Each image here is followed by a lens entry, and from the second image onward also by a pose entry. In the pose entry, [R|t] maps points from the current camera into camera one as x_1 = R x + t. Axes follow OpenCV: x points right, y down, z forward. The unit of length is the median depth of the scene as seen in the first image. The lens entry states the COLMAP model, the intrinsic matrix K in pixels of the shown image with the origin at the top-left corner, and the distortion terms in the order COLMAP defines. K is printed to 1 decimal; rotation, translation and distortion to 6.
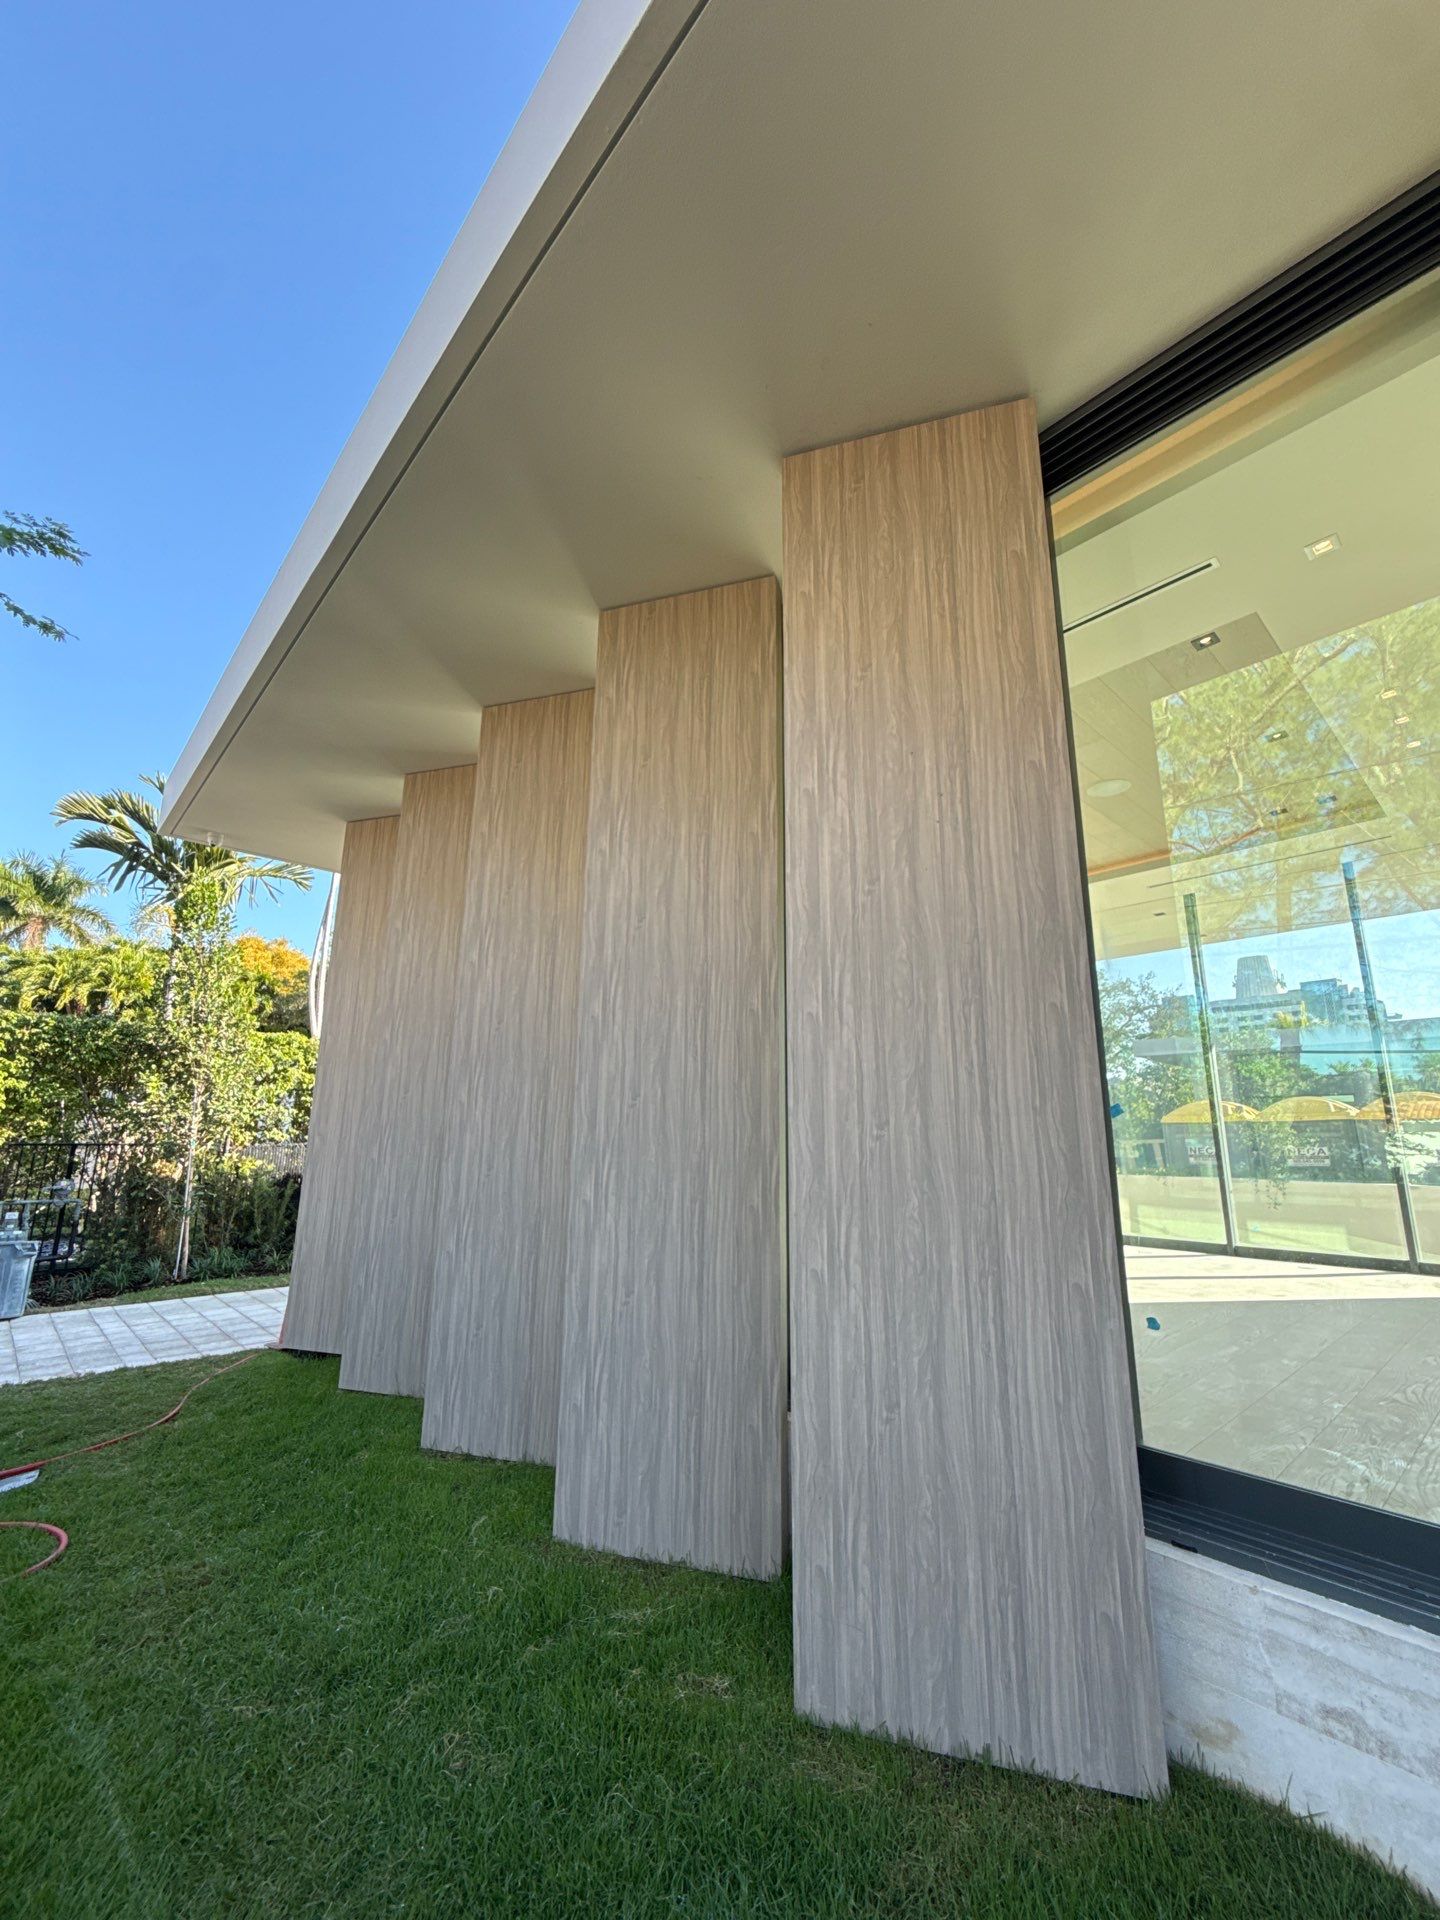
lens RADIAL K [[748.3, 0, 720.0], [0, 748.3, 960.0], [0, 0, 1]] dist [0.000085, 0.000004]
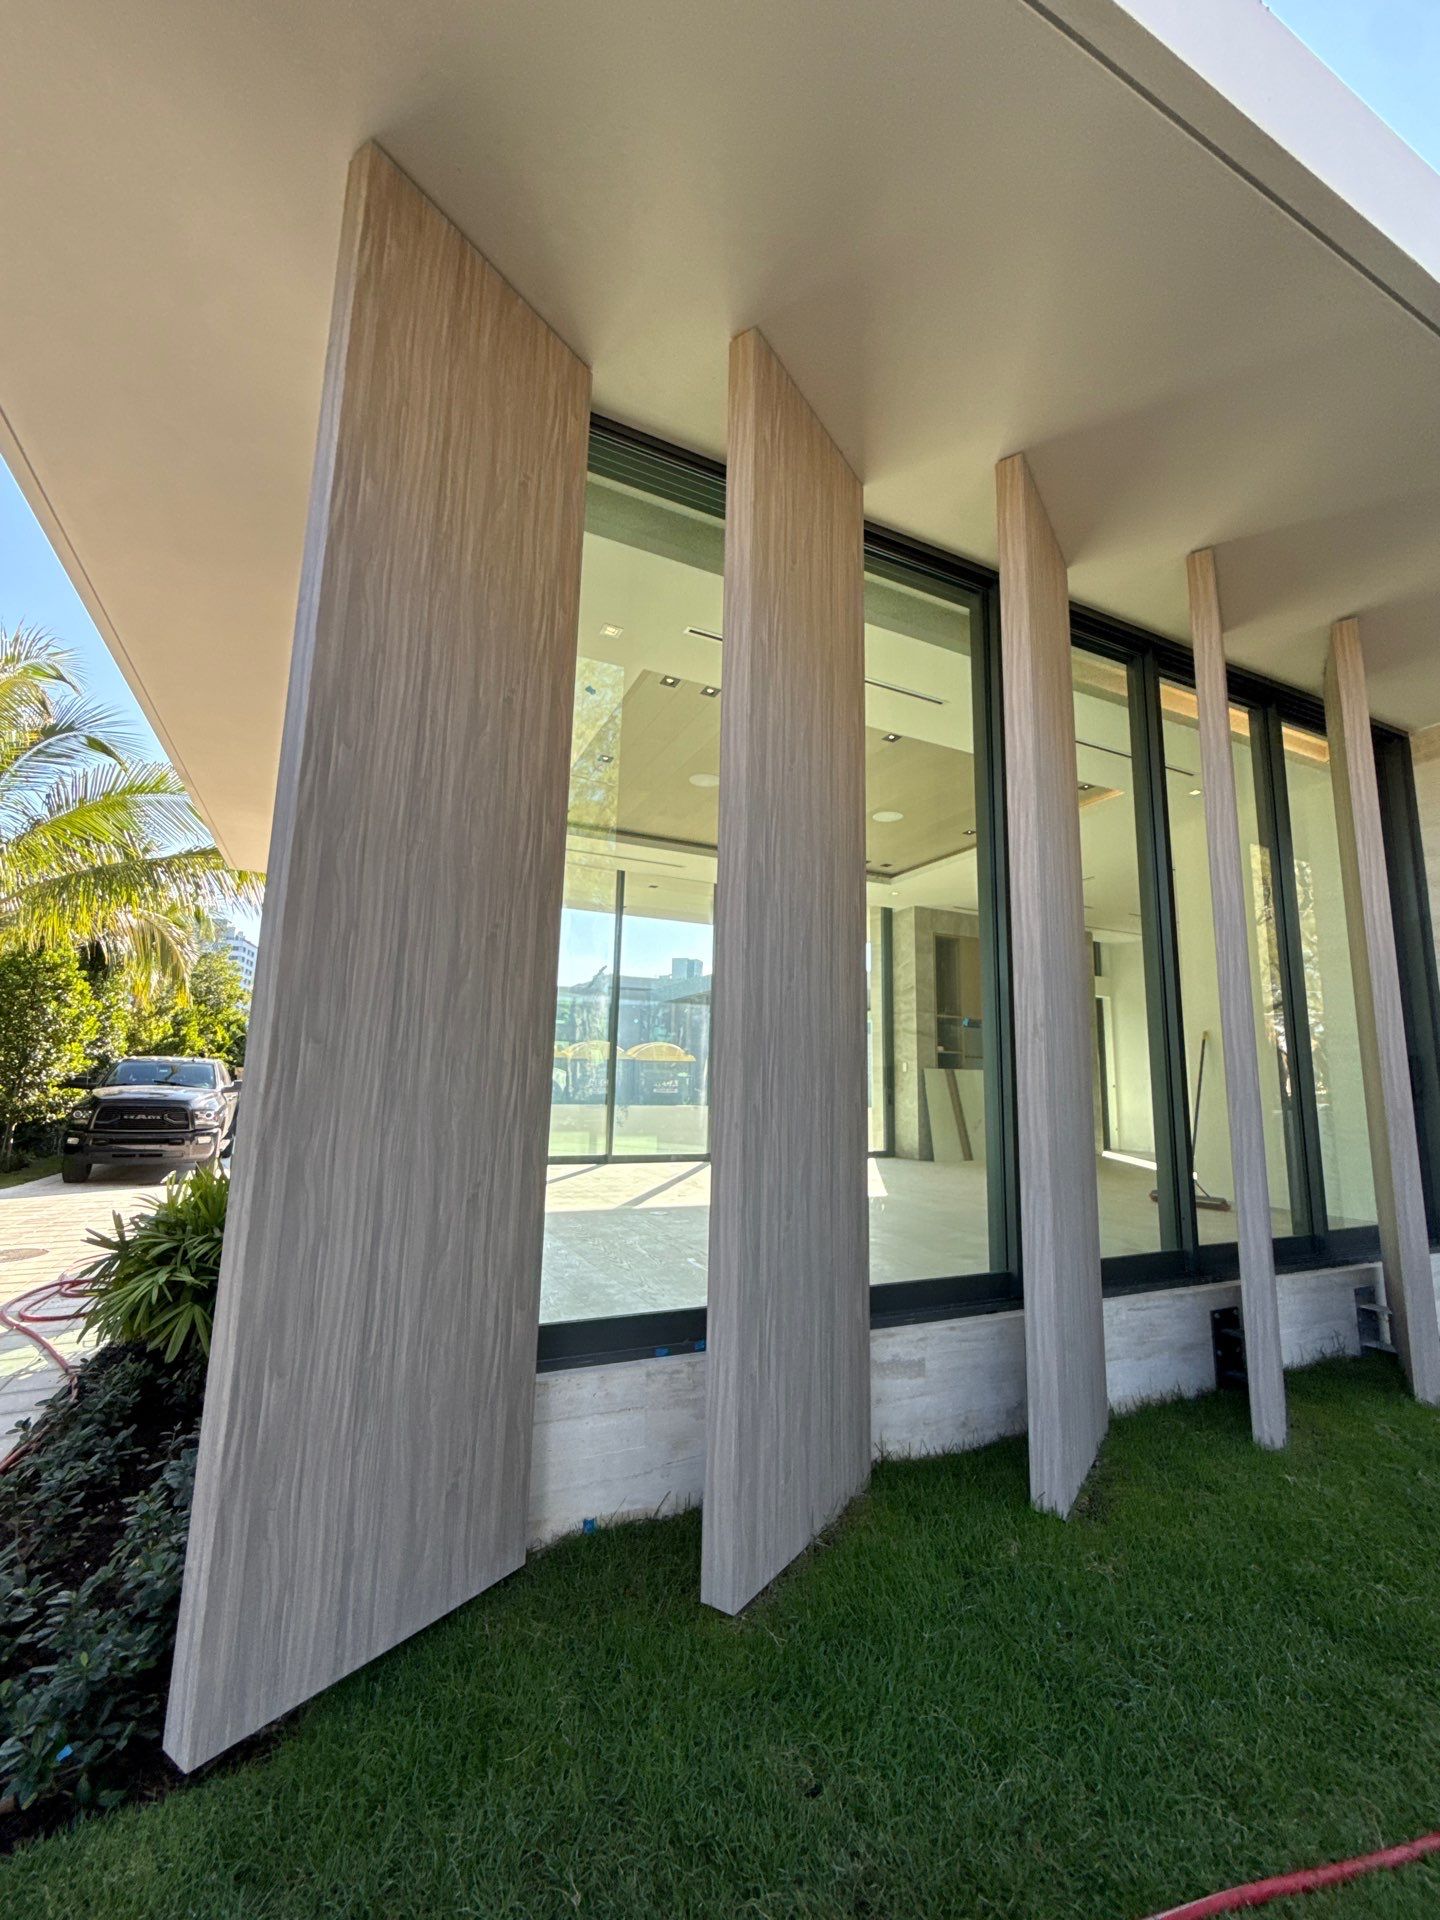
lens RADIAL K [[780.5, 0, 718.7], [0, 780.5, 971.6], [0, 0, 1]] dist [-0.000012, -0.000002]
pose [[0.321081, 0.146340, 0.935677, -0.908042], [-0.219835, 0.972520, -0.076665, 0.253356], [-0.921184, -0.181078, 0.344428, 0.772550]]
